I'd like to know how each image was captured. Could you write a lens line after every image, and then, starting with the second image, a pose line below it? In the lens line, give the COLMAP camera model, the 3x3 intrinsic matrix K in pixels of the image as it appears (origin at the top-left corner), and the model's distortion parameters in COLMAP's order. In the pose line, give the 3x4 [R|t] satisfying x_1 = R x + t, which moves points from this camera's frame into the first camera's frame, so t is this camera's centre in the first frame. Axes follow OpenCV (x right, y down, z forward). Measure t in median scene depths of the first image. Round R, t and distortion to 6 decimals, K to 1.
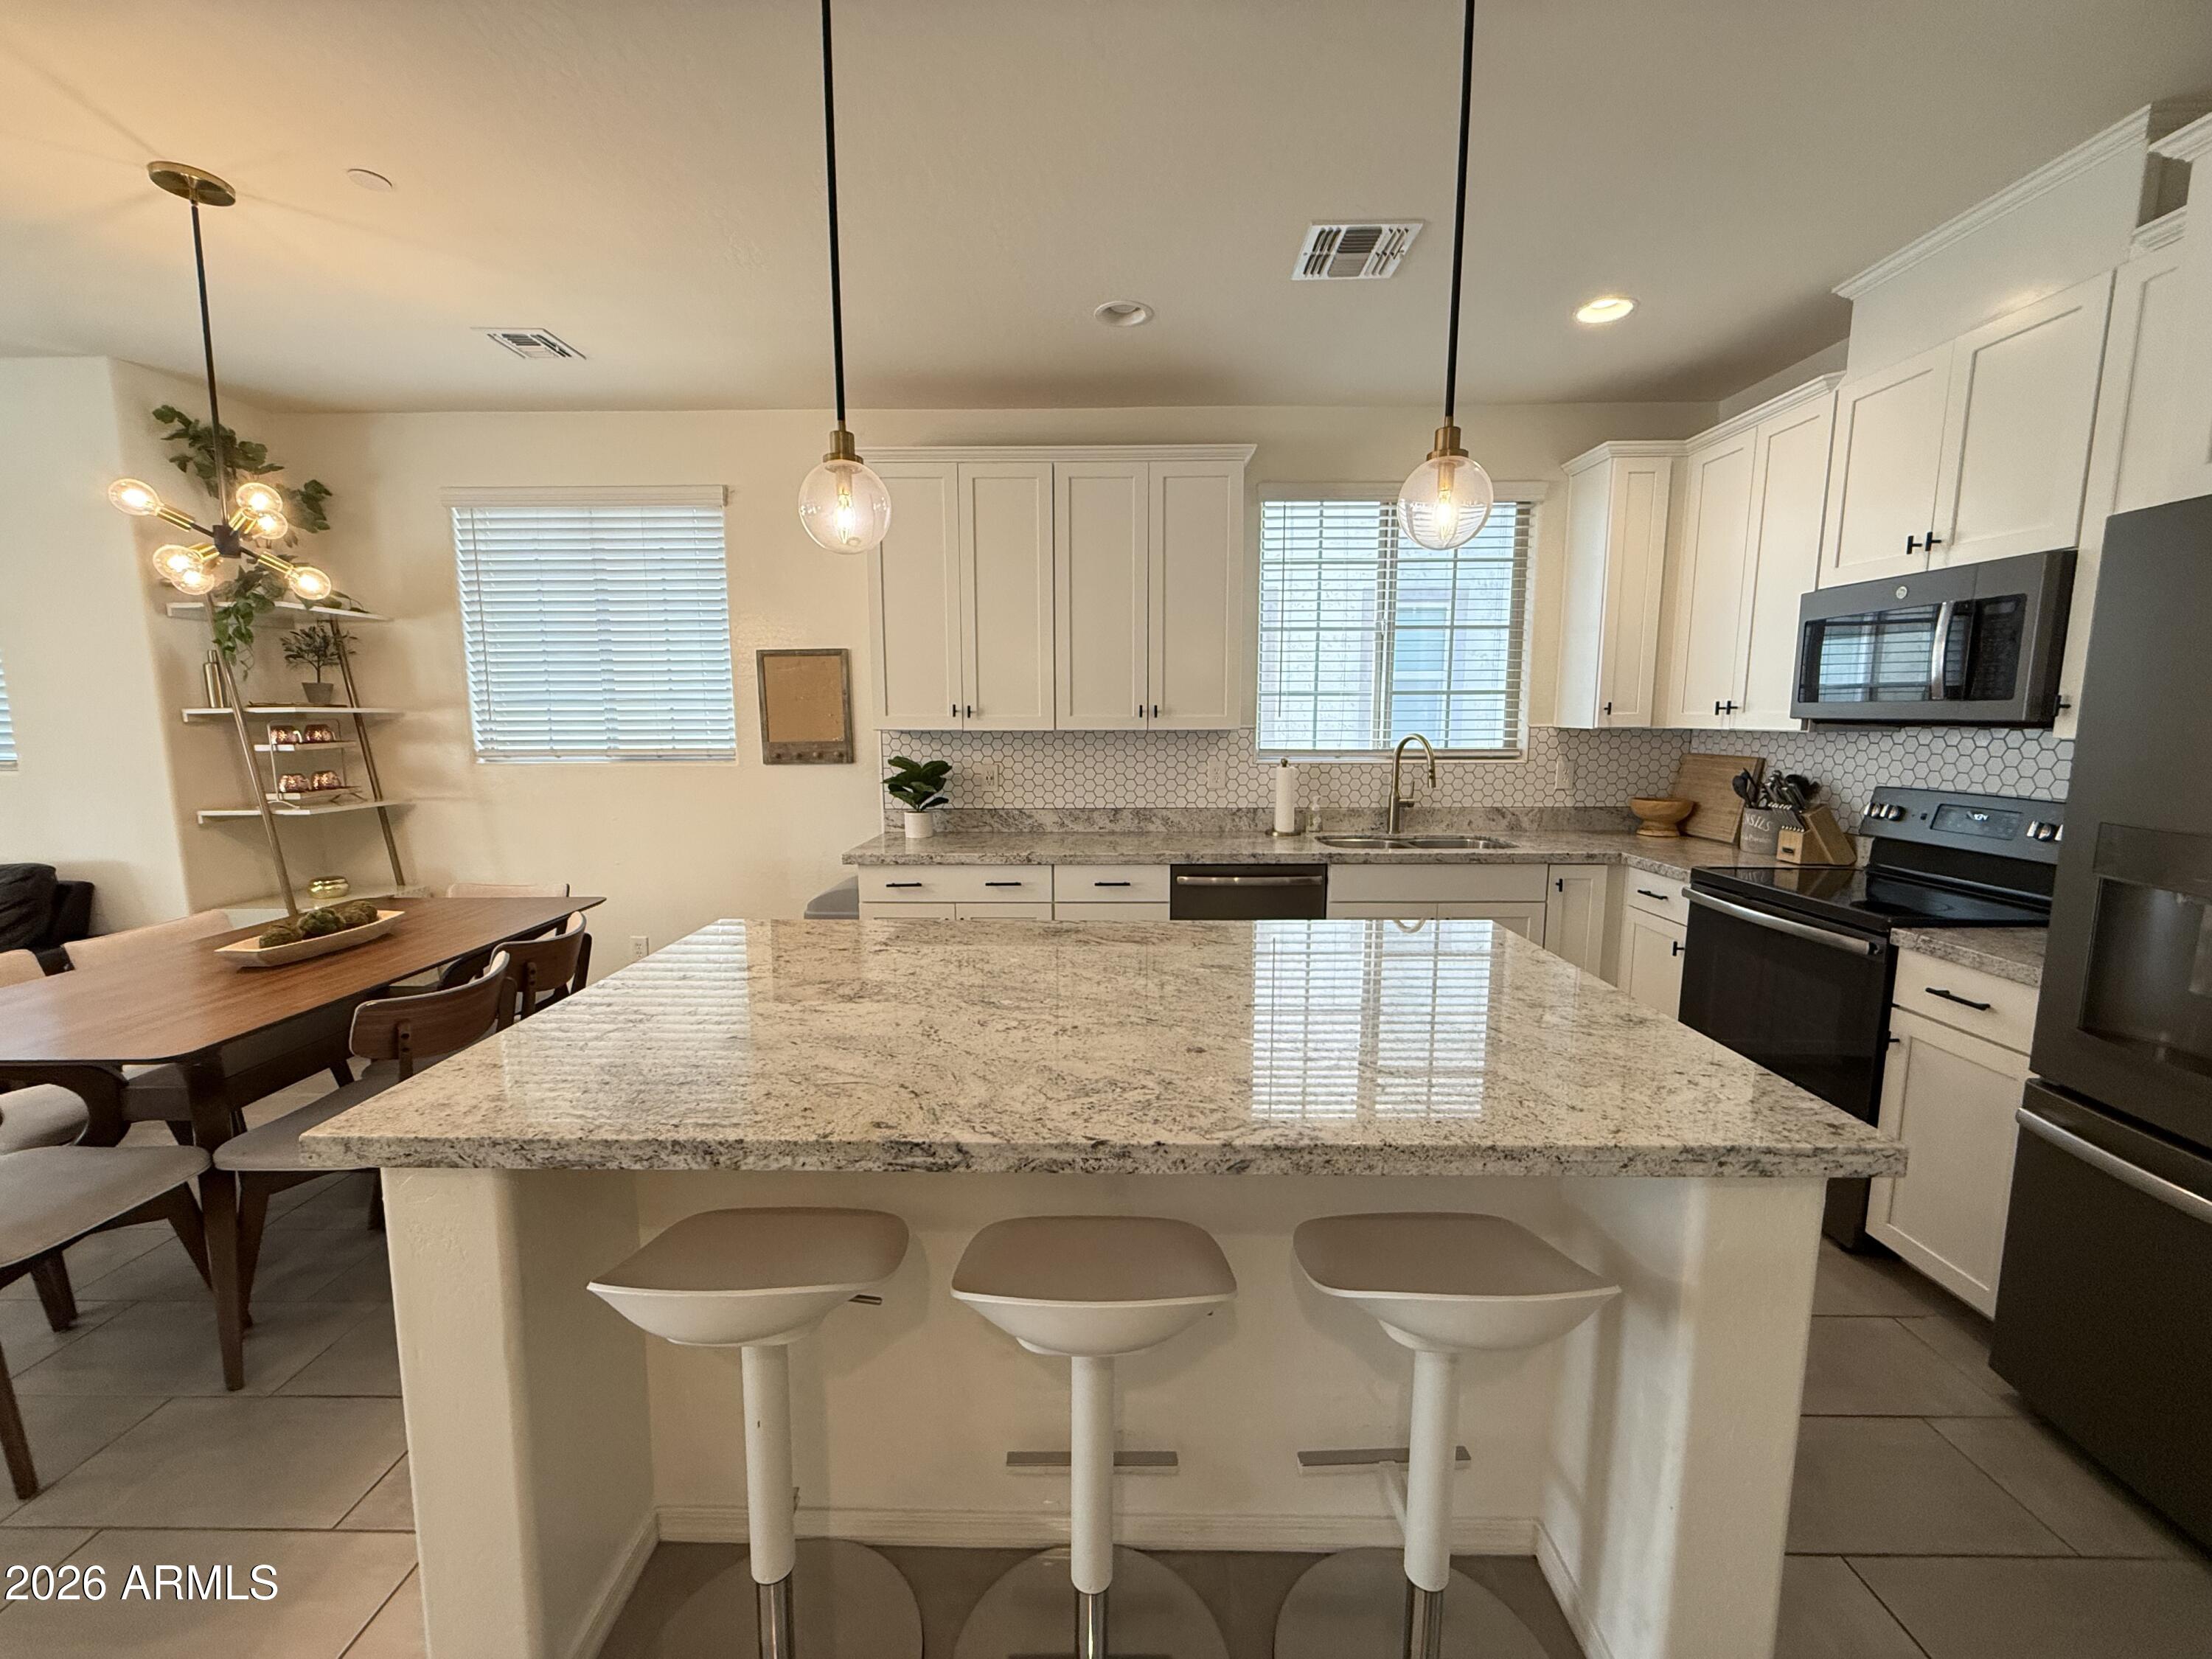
lens RADIAL K [[881.3, 0, 1099.3], [0, 881.3, 831.4], [0, 0, 1]] dist [0.000733, 0.000495]
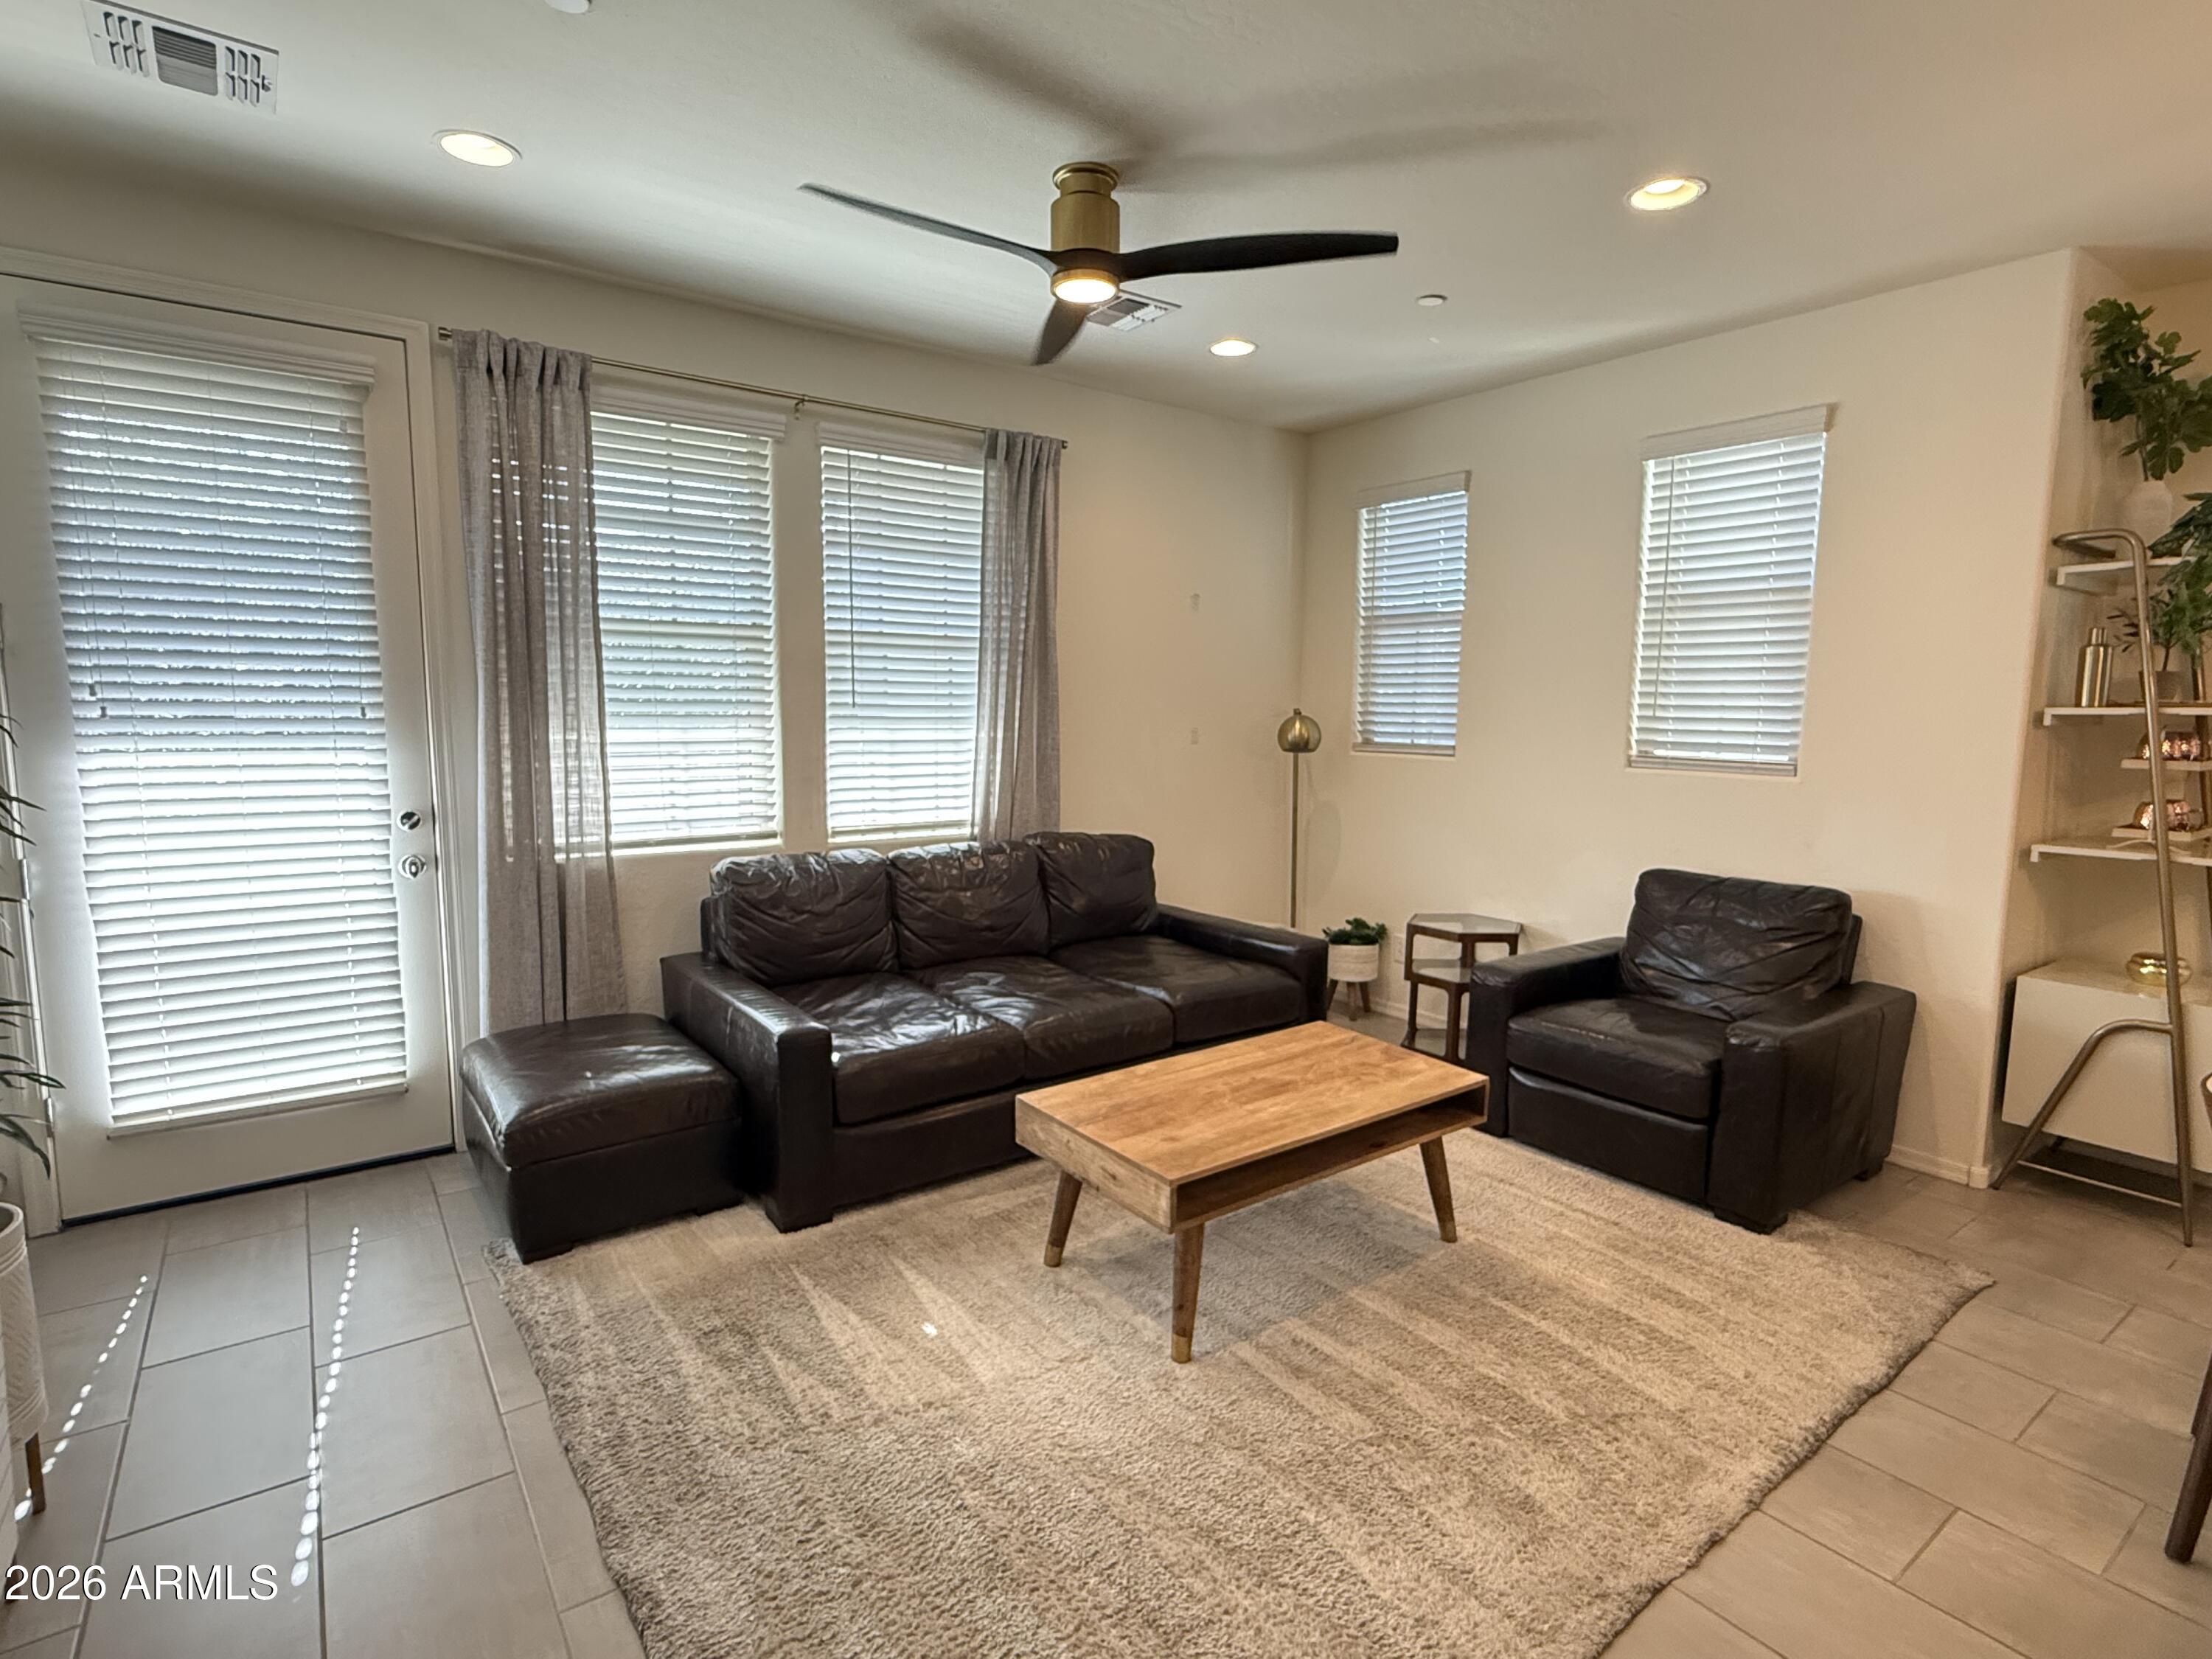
lens RADIAL K [[1114.3, 0, 1104.1], [0, 1114.3, 834.0], [0, 0, 1]] dist [-0.000374, 0.000738]
pose [[0.600602, 0.103944, -0.792763, -0.677895], [-0.117320, 0.992238, 0.041216, 0.019016], [0.790894, 0.068253, 0.608135, -0.174617]]
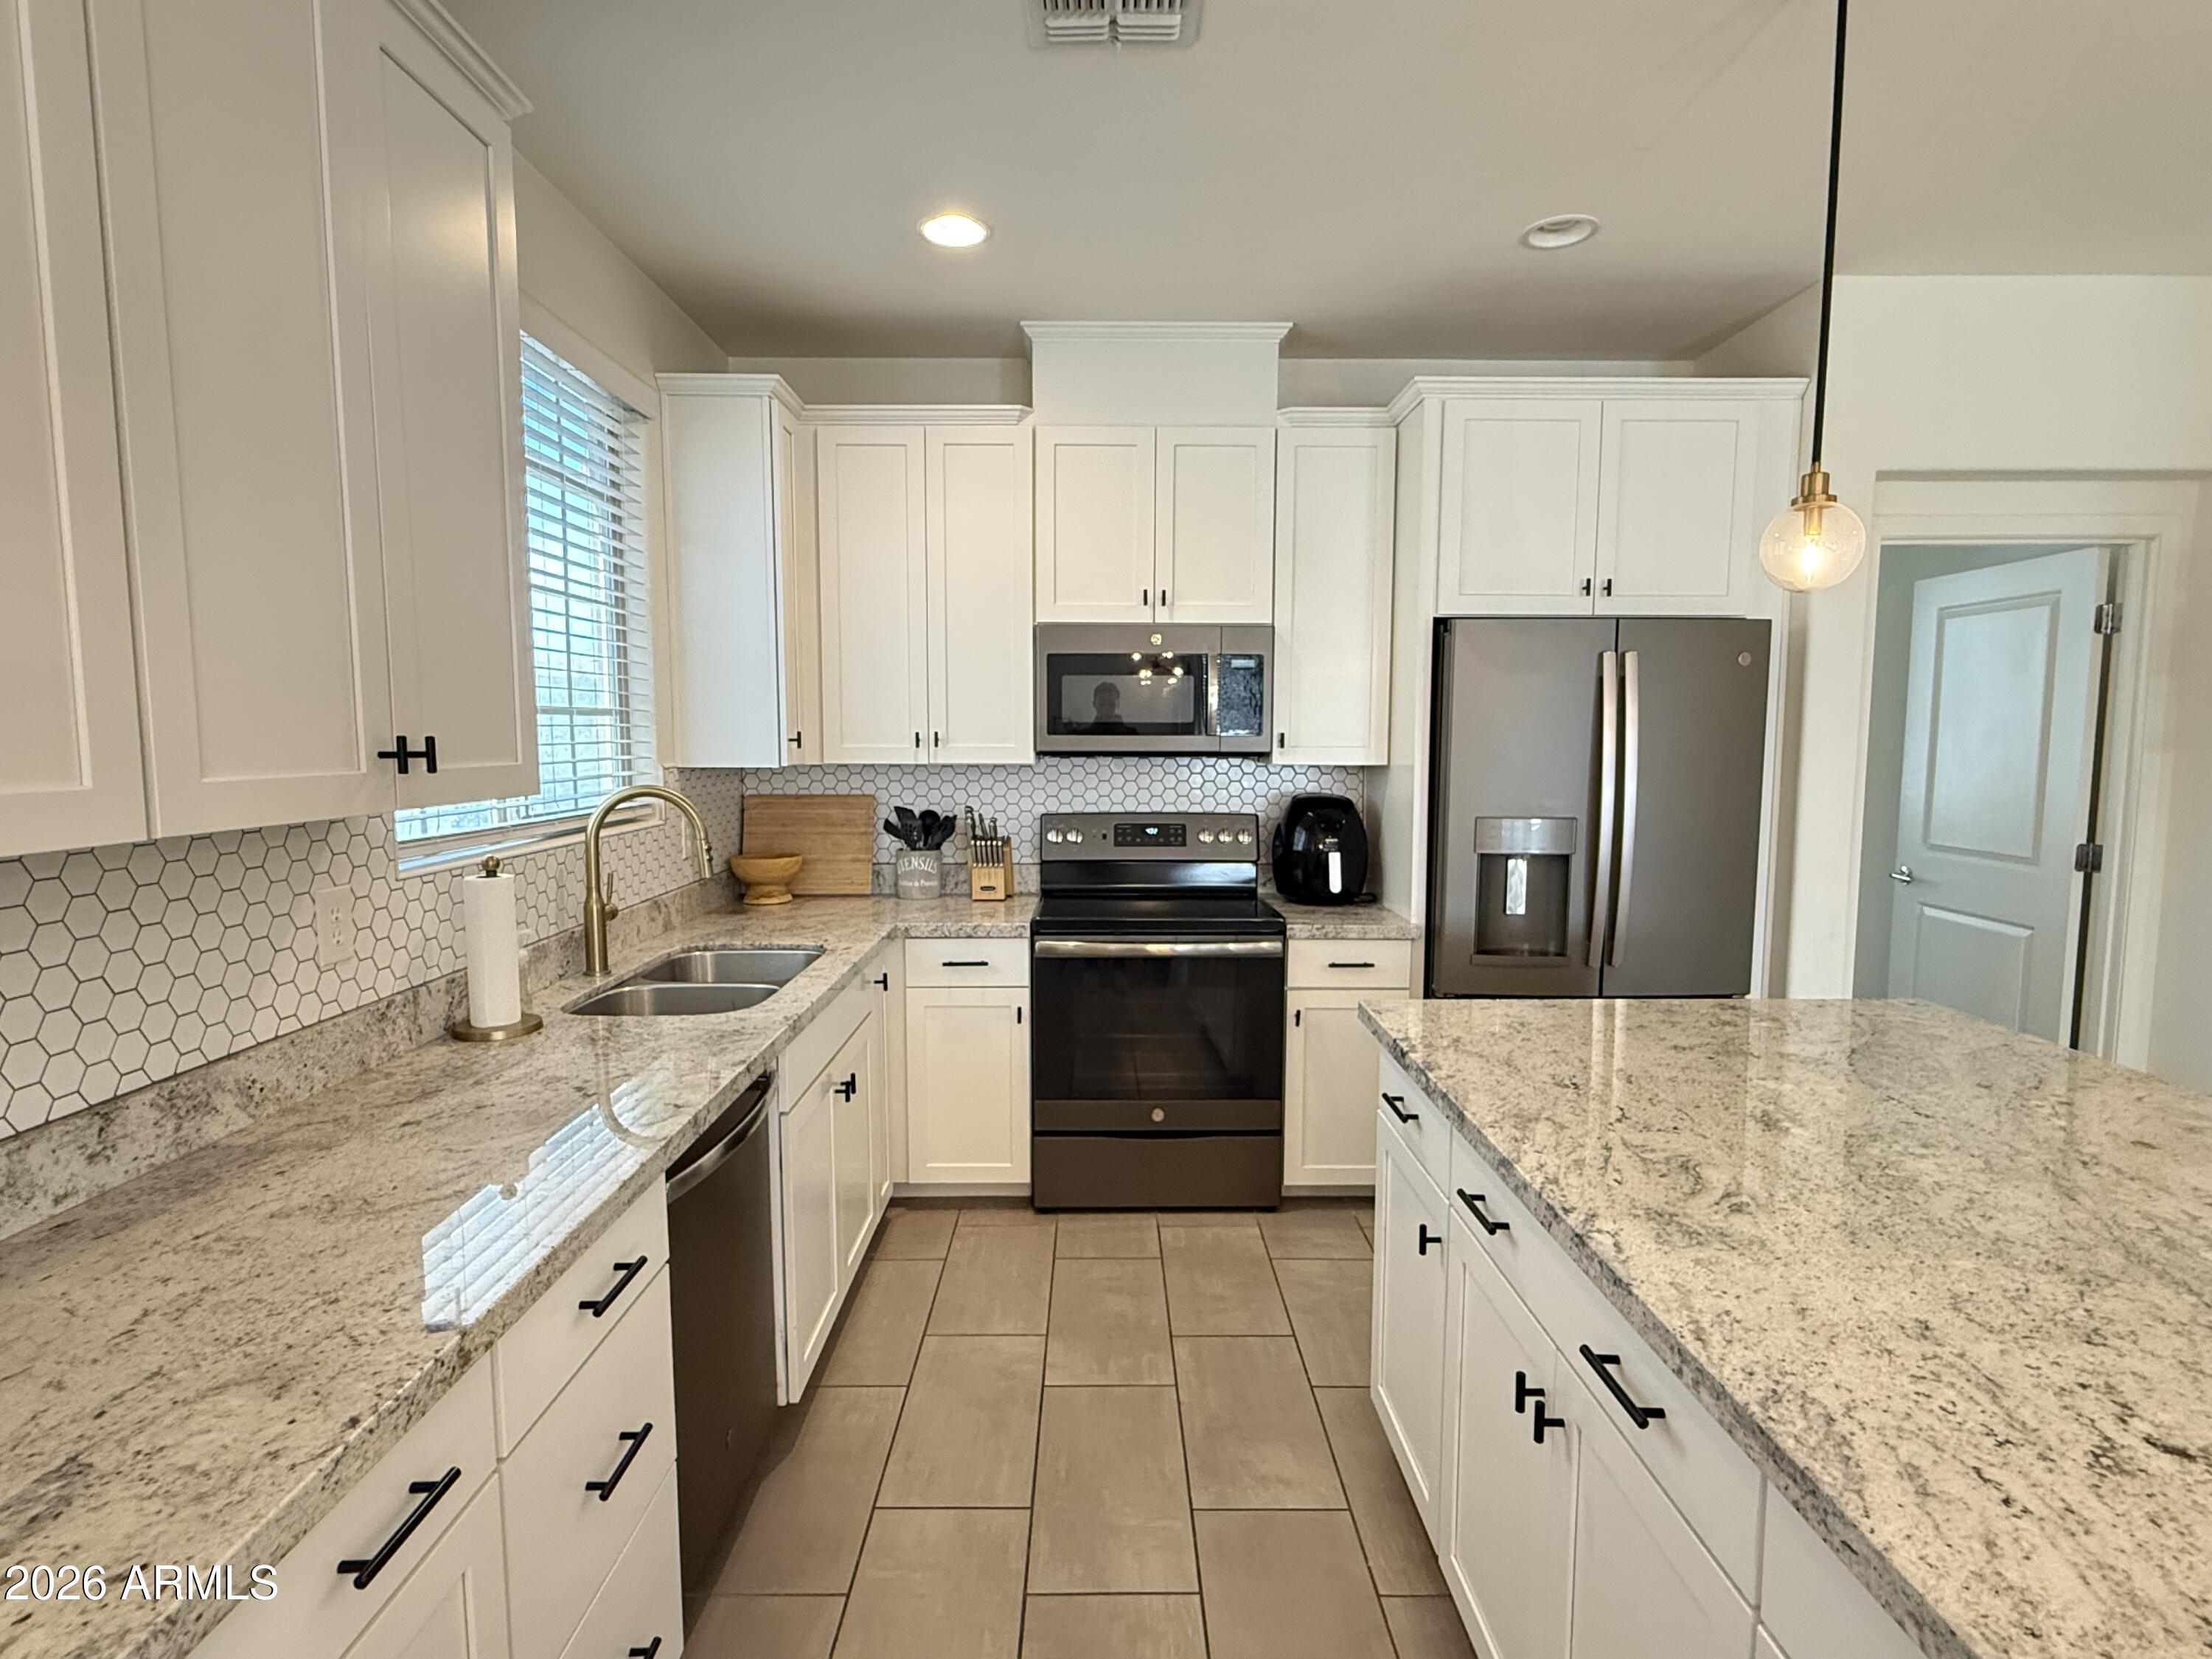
lens RADIAL K [[1114.3, 0, 1104.1], [0, 1114.3, 834.0], [0, 0, 1]] dist [-0.000374, 0.000738]
pose [[-0.016485, -0.089007, 0.995895, -0.336175], [0.131571, 0.987176, 0.090406, -0.103923], [-0.991170, 0.132521, -0.004563, 0.705982]]
